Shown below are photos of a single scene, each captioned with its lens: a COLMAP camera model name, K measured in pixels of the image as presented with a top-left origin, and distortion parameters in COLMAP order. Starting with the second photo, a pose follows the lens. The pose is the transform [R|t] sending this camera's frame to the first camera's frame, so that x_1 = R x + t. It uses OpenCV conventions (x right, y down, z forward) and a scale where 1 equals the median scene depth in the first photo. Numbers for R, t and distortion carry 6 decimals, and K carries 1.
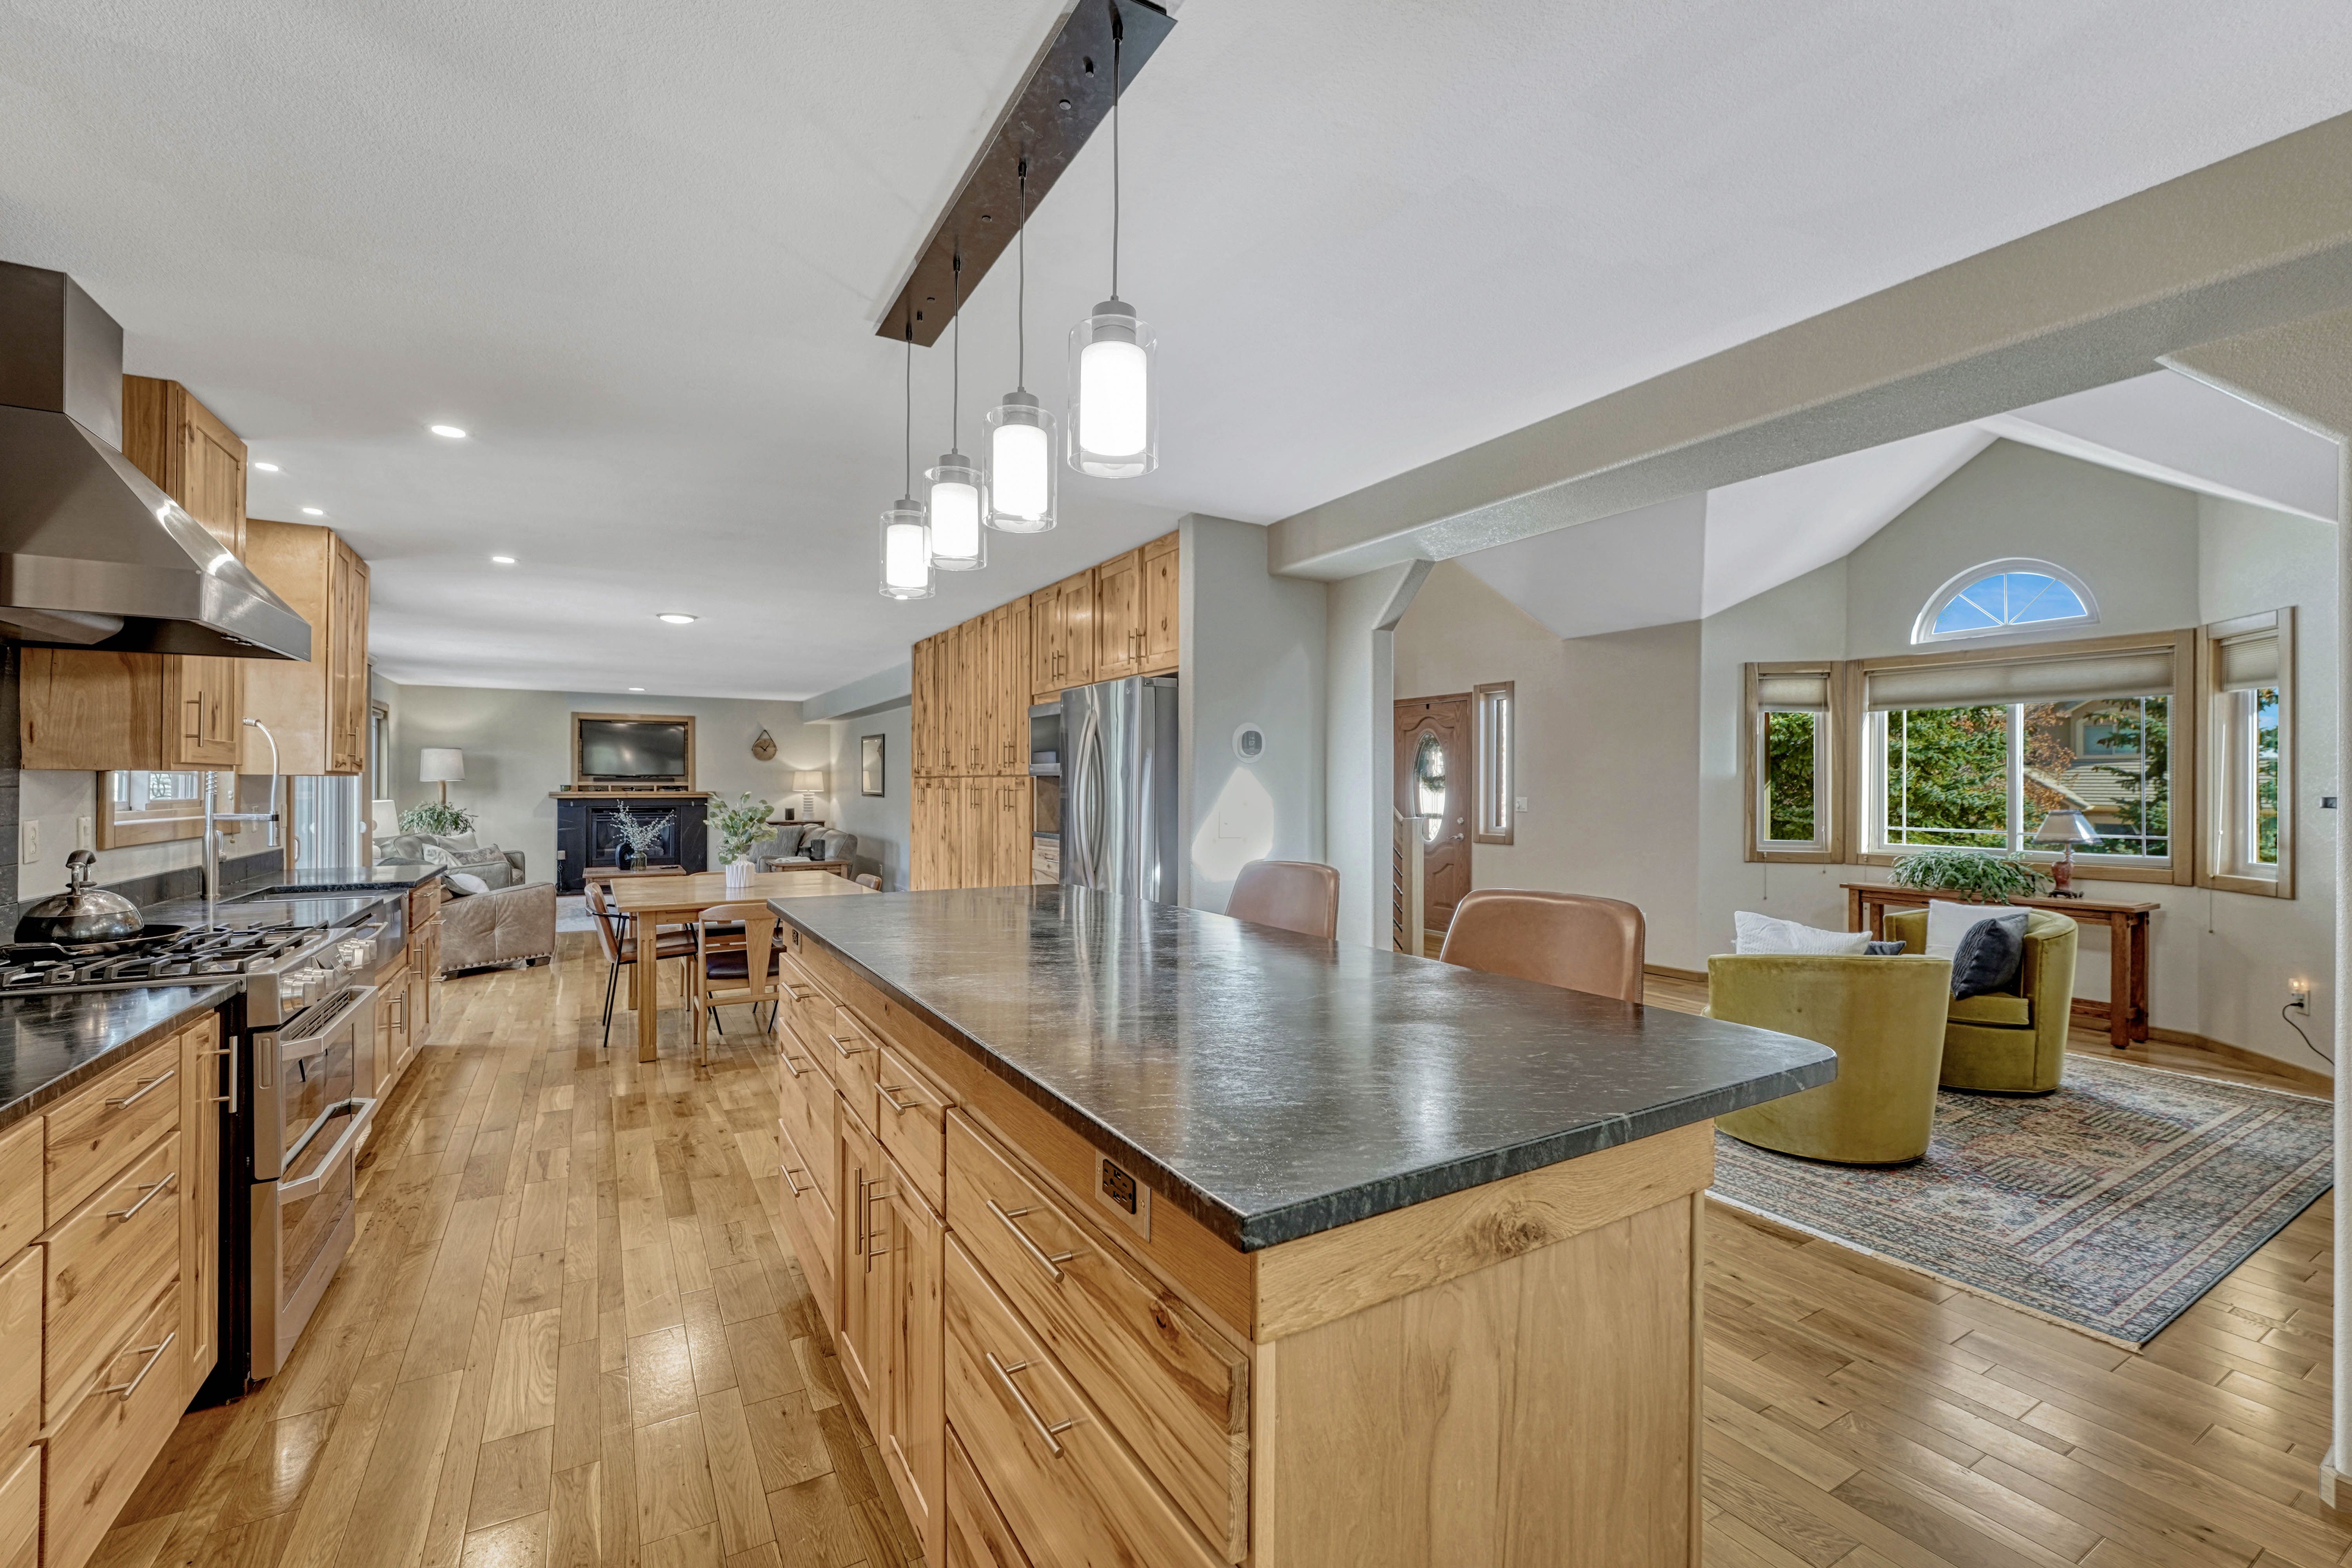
lens RADIAL K [[970.4, 0, 1173.1], [0, 970.4, 778.9], [0, 0, 1]] dist [-0.013030, 0.002680]
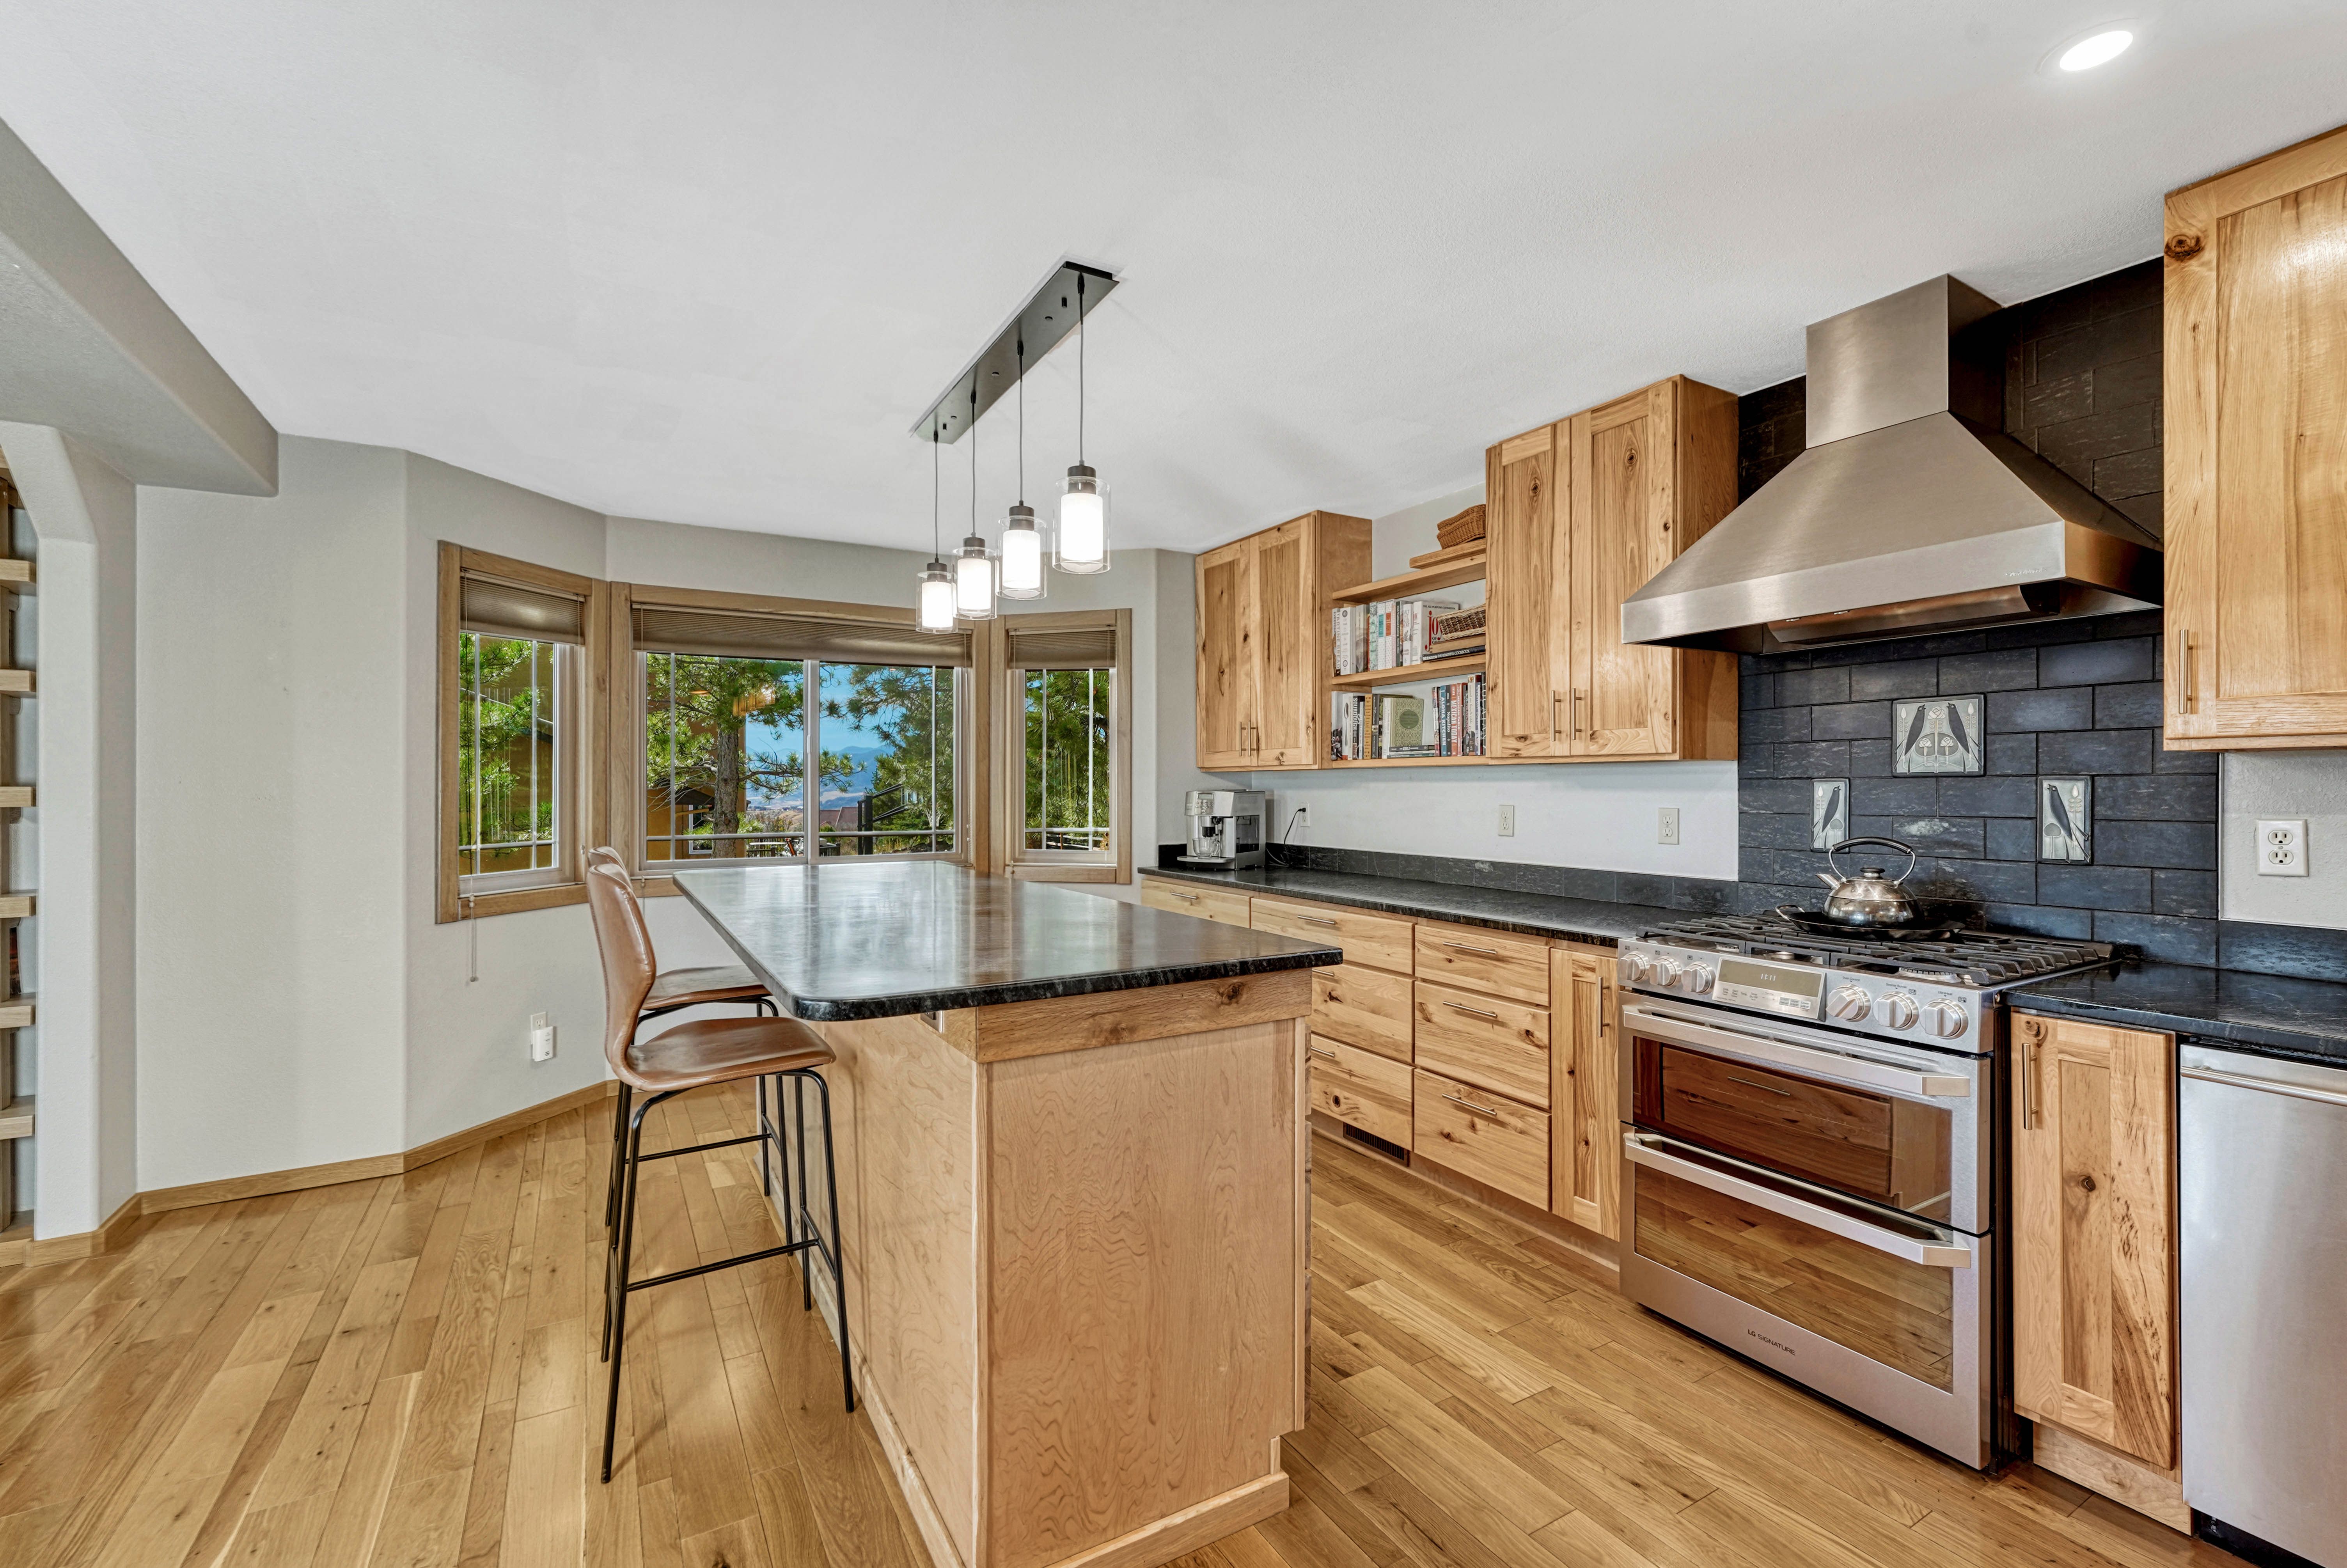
lens RADIAL K [[1010.4, 0, 1185.7], [0, 1010.4, 797.3], [0, 0, 1]] dist [-0.001749, -0.000263]
pose [[-0.999945, -0.001307, -0.010452, -0.085152], [-0.001351, 0.999991, 0.004138, 0.006058], [0.010447, 0.004152, -0.999937, 0.453897]]
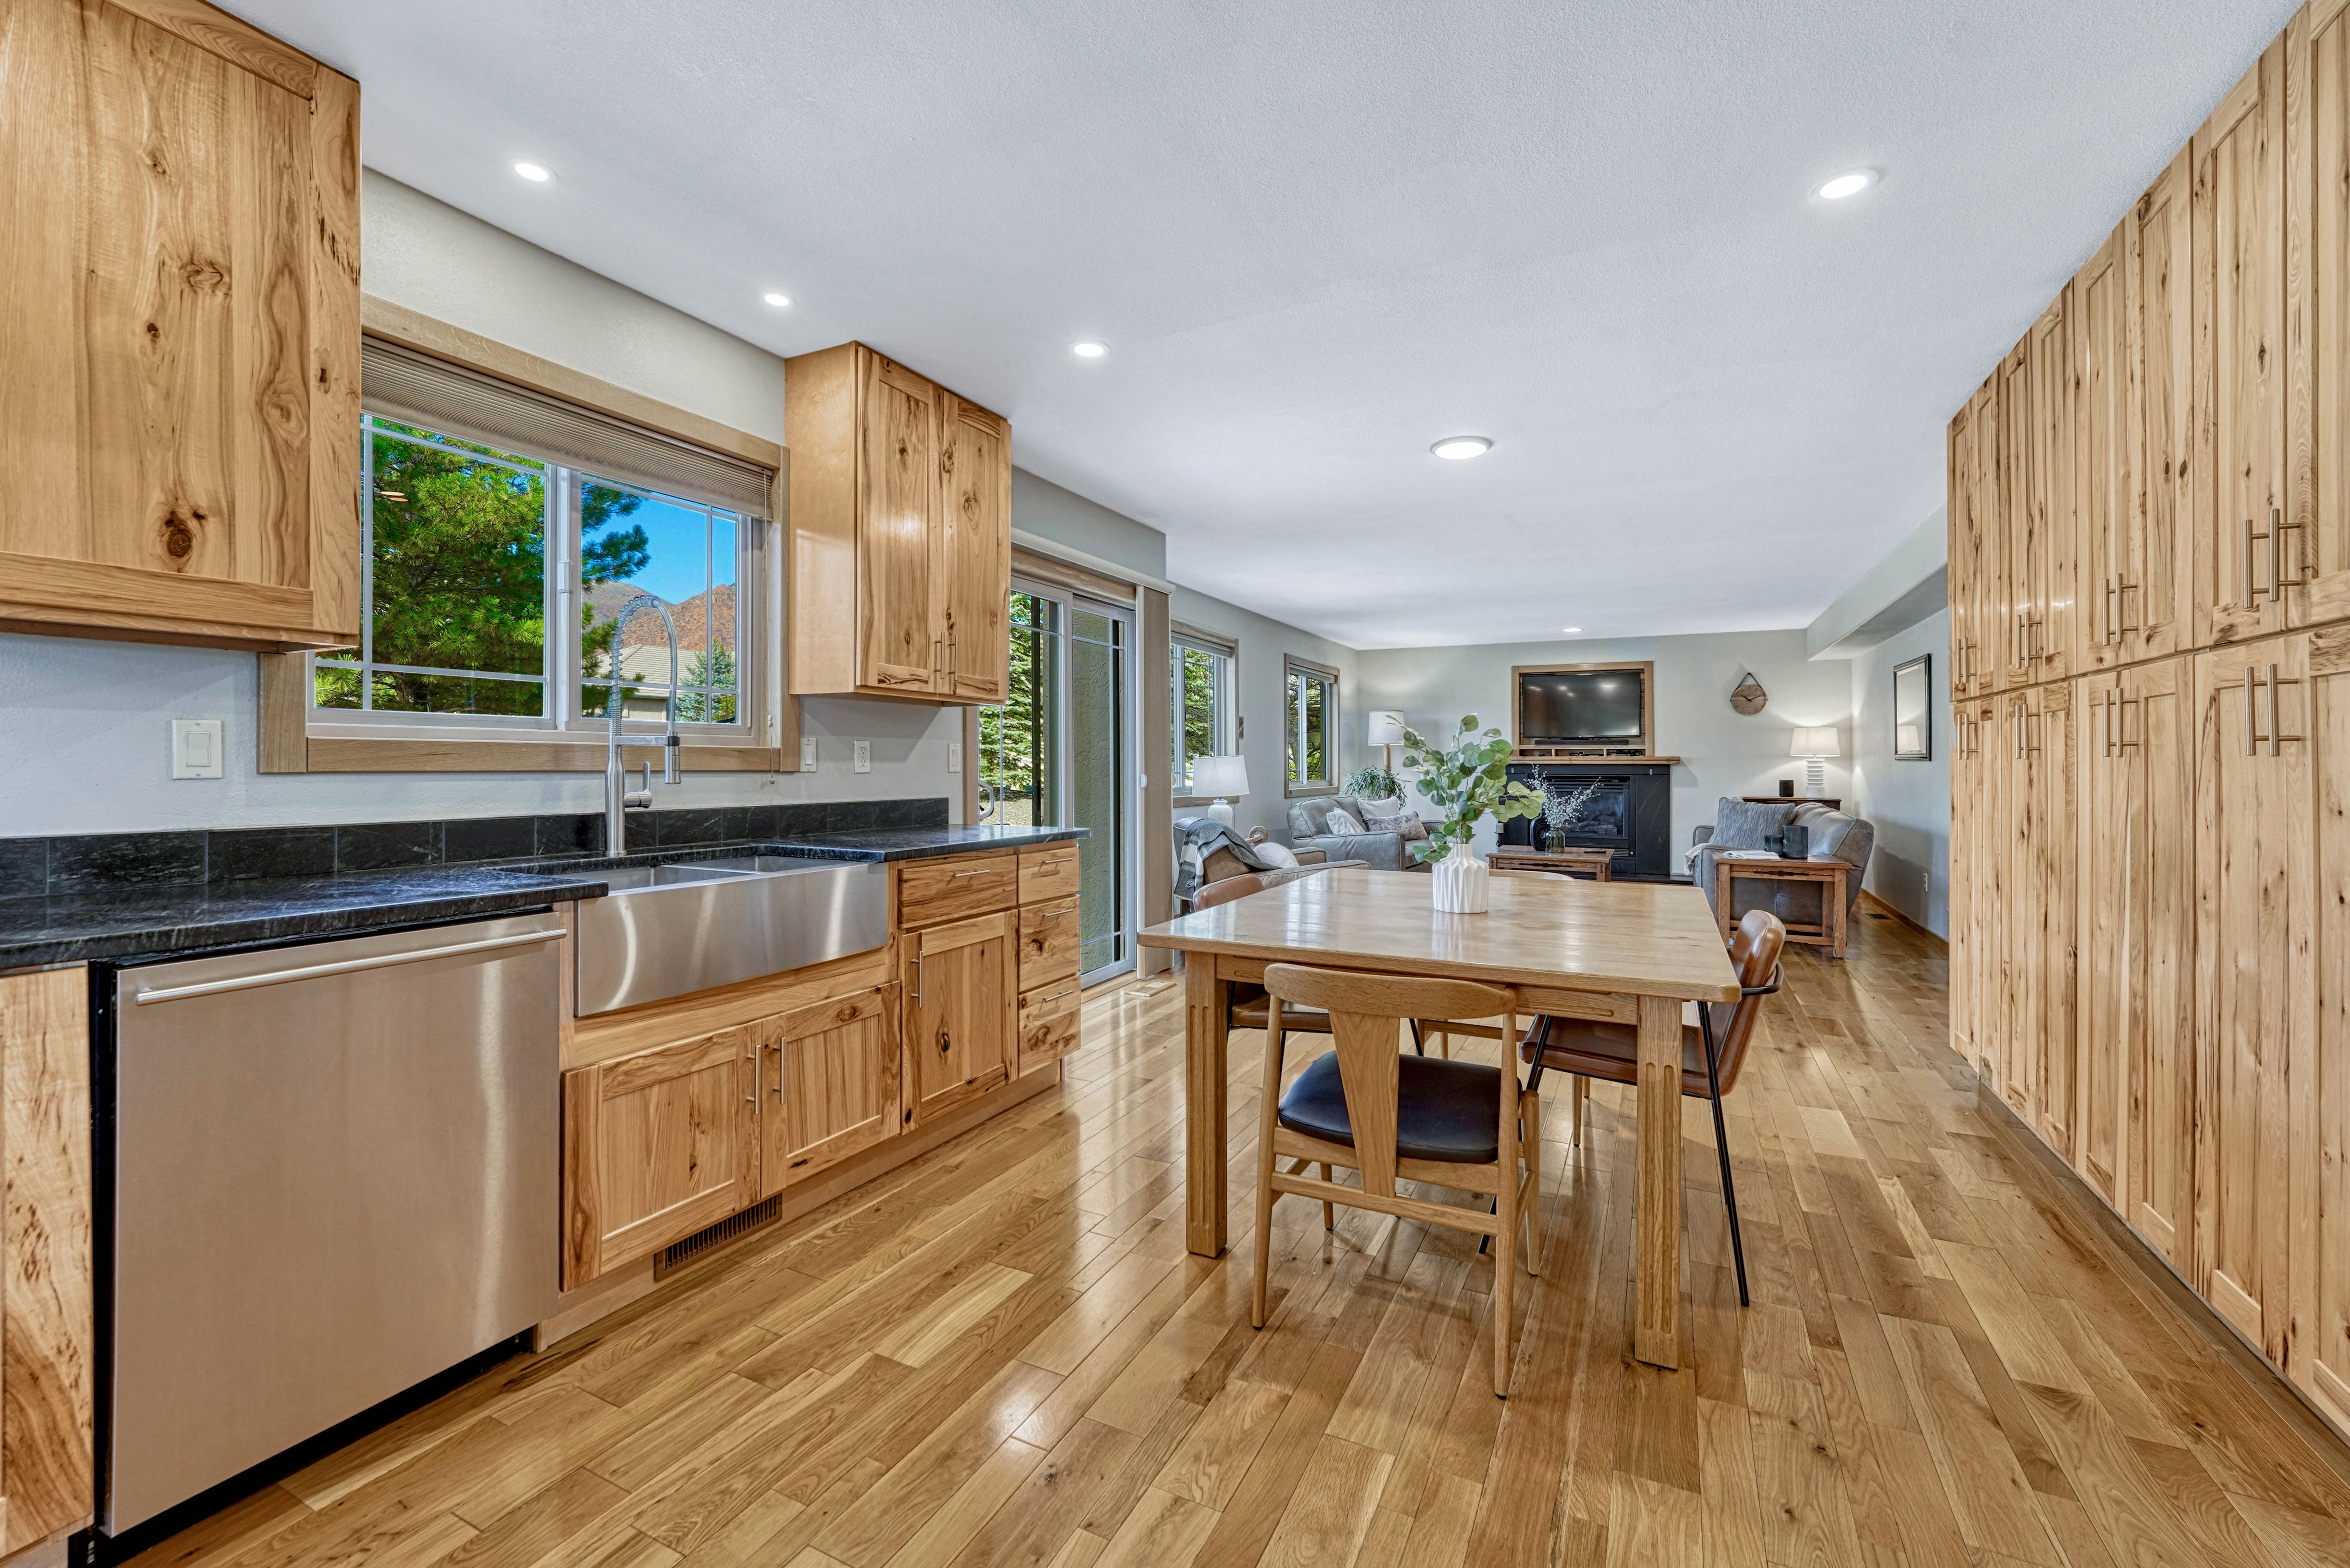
lens RADIAL K [[969.5, 0, 1187.2], [0, 969.5, 759.9], [0, 0, 1]] dist [-0.013030, 0.002680]
pose [[0.551254, -0.002669, -0.834333, -0.065080], [0.004098, 0.999991, -0.000491, 0.019706], [0.834328, -0.003148, 0.551260, 0.338703]]
